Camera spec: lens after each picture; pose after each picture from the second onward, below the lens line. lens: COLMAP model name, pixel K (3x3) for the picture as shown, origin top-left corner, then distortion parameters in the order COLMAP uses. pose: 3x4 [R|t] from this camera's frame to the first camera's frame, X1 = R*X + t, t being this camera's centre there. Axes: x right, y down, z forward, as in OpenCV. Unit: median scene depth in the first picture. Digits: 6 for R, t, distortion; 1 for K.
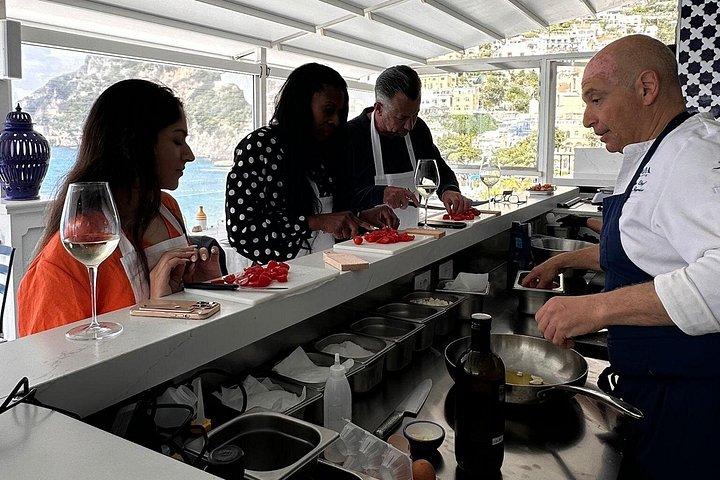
lens RADIAL K [[580.6, 0, 360.9], [0, 580.6, 202.7], [0, 0, 1]] dist [0.003324, -0.001024]
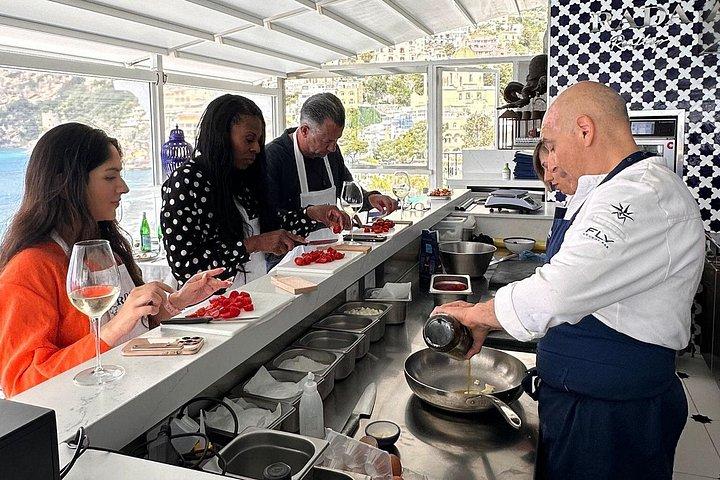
lens RADIAL K [[580.6, 0, 360.9], [0, 580.6, 202.7], [0, 0, 1]] dist [0.003324, -0.001024]
pose [[0.980800, -0.038658, 0.191149, -0.076924], [0.036352, 0.999218, 0.015556, -0.048069], [-0.191601, -0.008308, 0.981438, -0.080391]]
